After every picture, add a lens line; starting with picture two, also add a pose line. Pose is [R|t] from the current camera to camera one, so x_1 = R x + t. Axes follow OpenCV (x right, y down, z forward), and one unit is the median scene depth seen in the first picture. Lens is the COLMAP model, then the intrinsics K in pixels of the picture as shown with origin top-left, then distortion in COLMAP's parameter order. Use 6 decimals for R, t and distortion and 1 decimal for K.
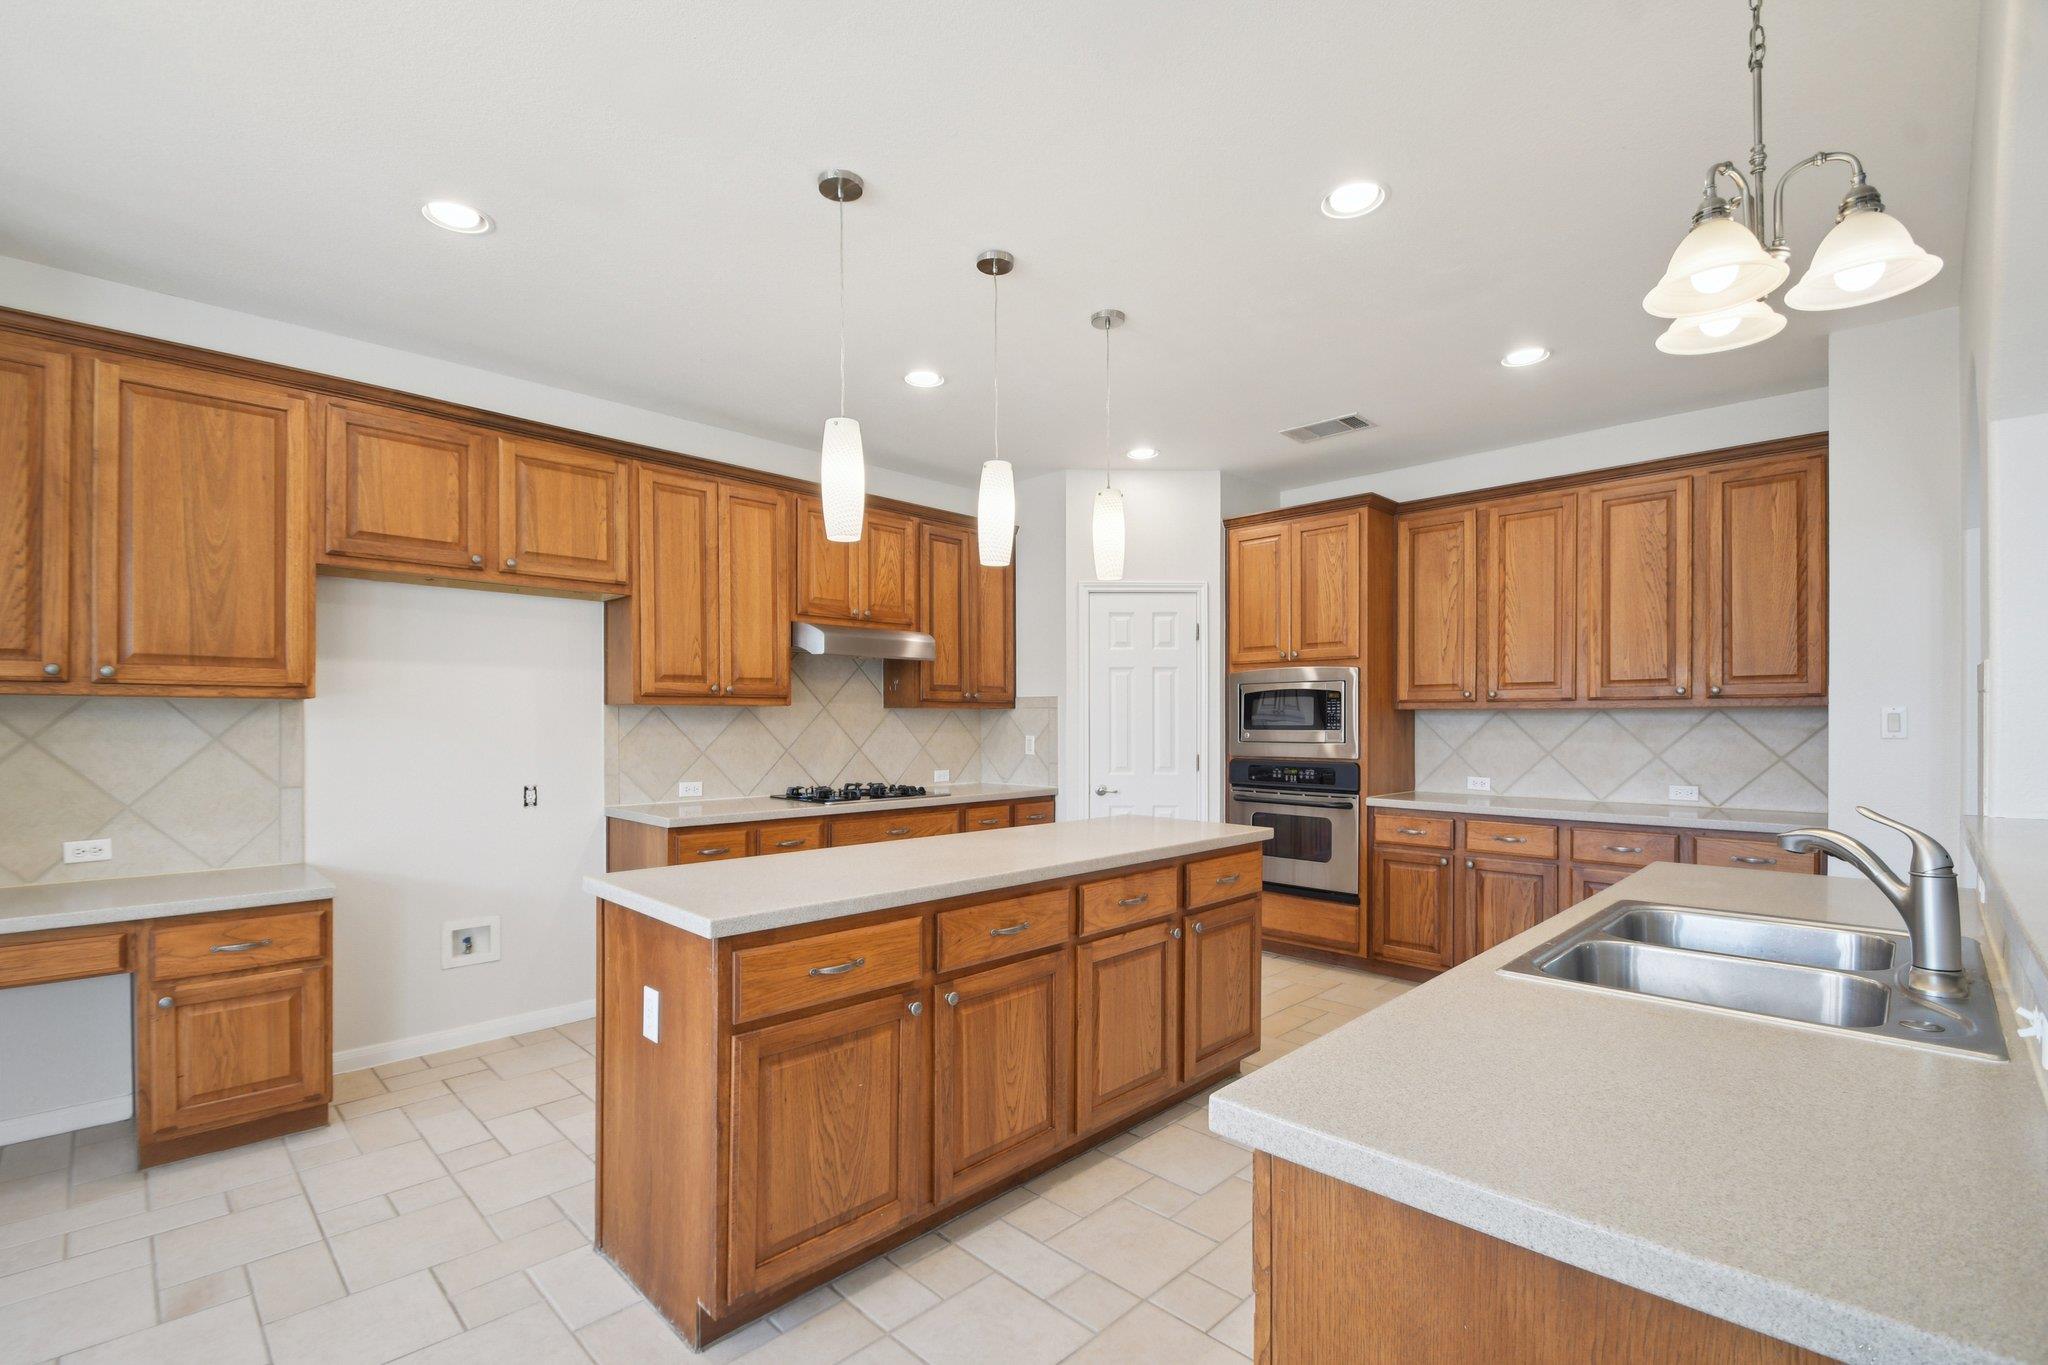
lens RADIAL K [[915.9, 0, 1017.6], [0, 915.9, 733.1], [0, 0, 1]] dist [0.008475, -0.001278]
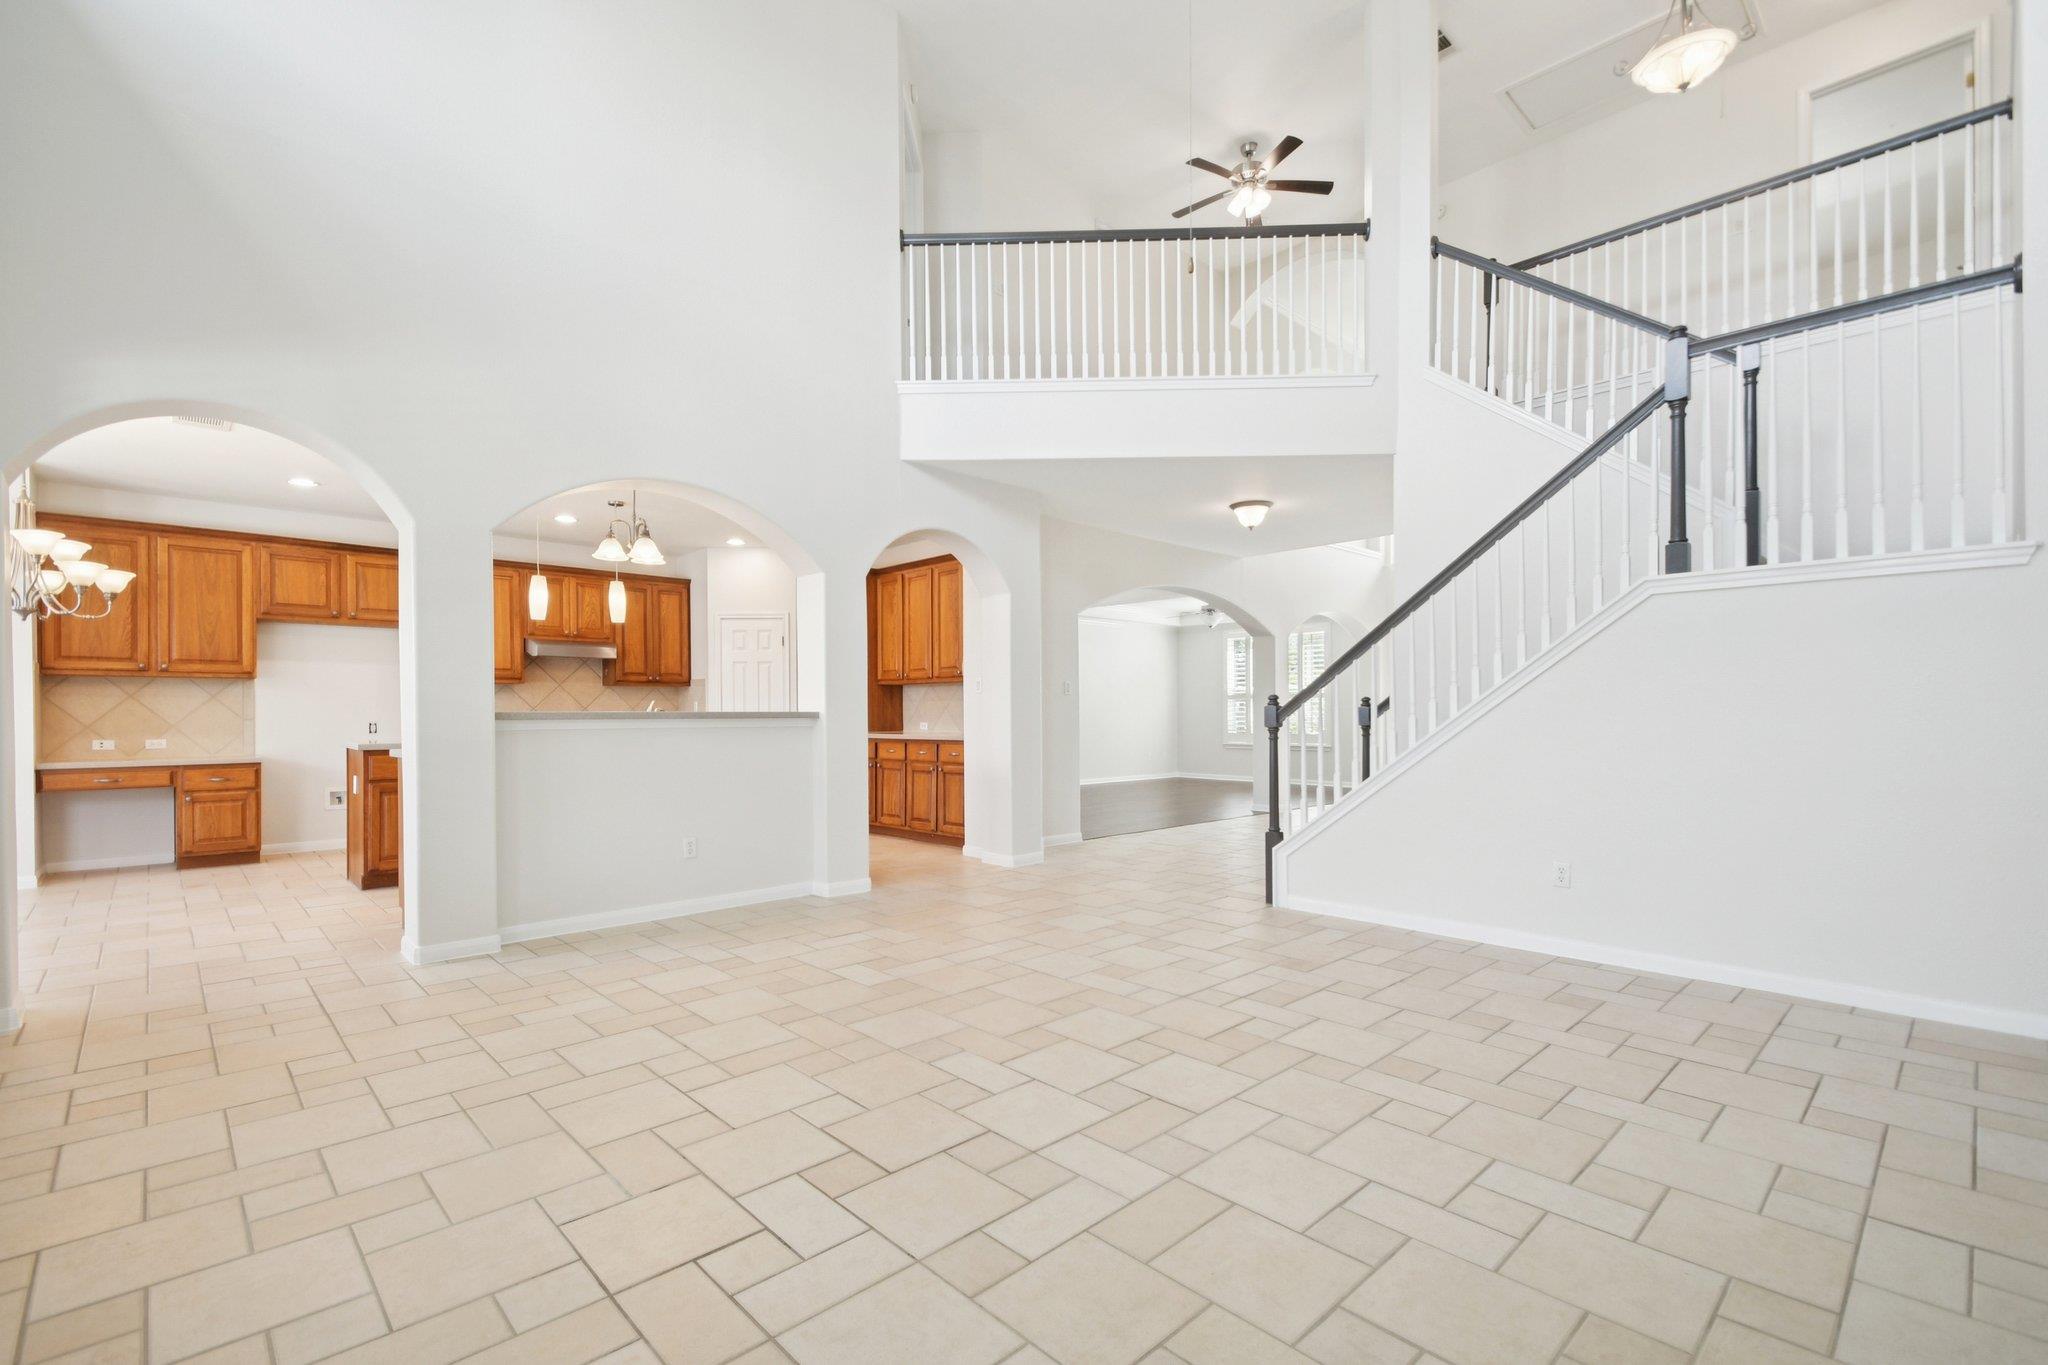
lens RADIAL K [[915.9, 0, 1045.1], [0, 915.9, 725.8], [0, 0, 1]] dist [0.008475, -0.001278]
pose [[0.999921, -0.006643, -0.010679, 1.031184], [0.006628, 0.999977, -0.001447, 0.082526], [0.010688, 0.001376, 0.999942, -1.066385]]
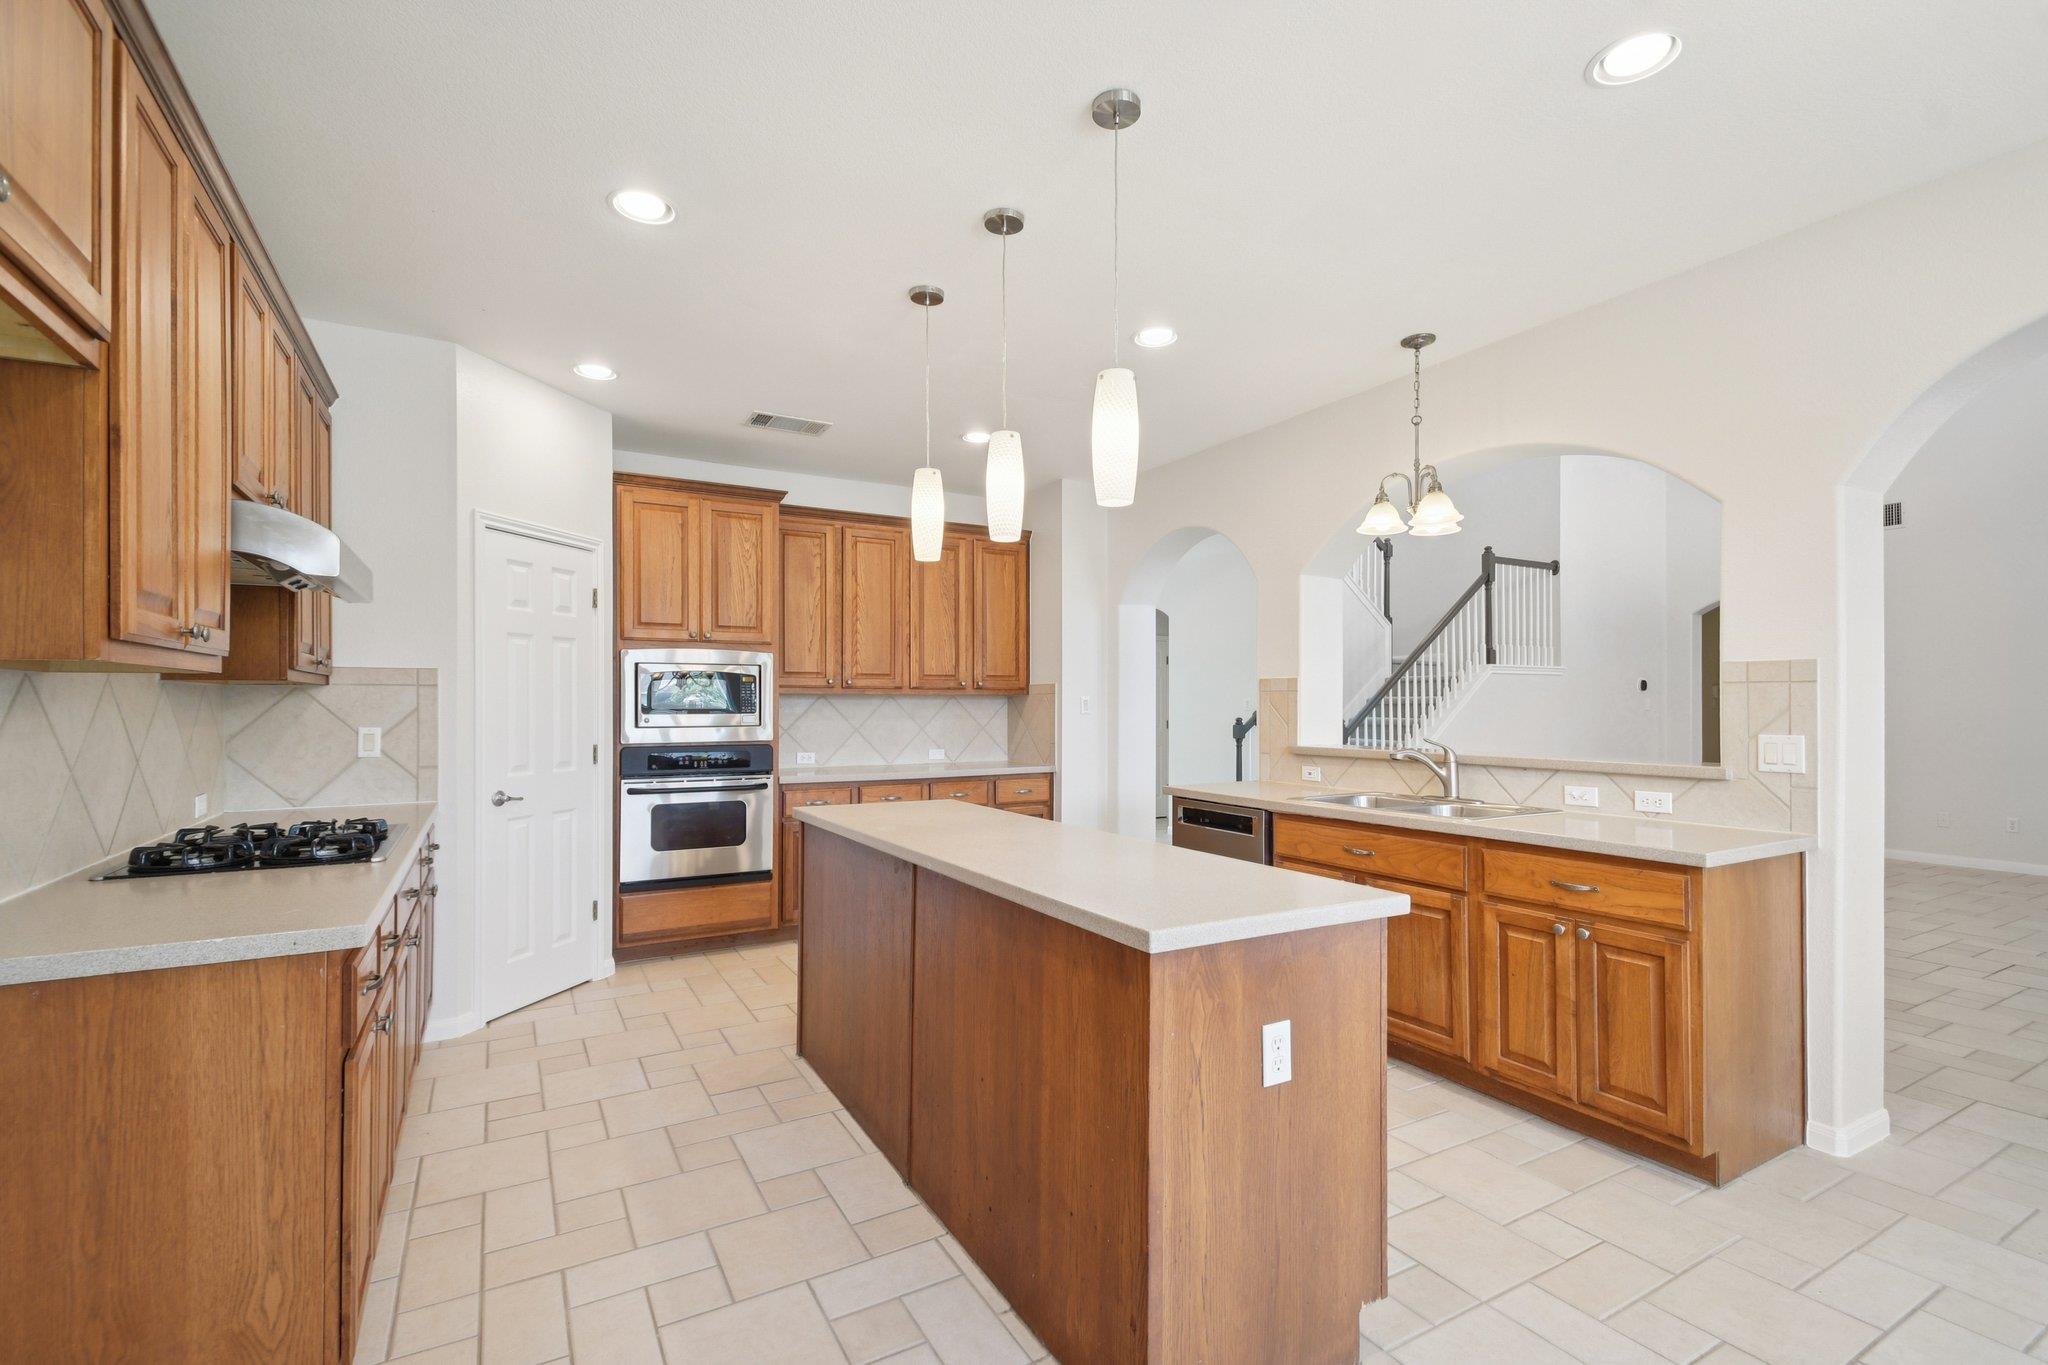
lens RADIAL K [[915.9, 0, 1020.7], [0, 915.9, 705.2], [0, 0, 1]] dist [0.008475, -0.001278]
pose [[0.258015, -0.000985, 0.966140, -0.748276], [0.014155, 0.999896, -0.002761, -0.006750], [-0.966037, 0.014388, 0.258002, 0.593856]]
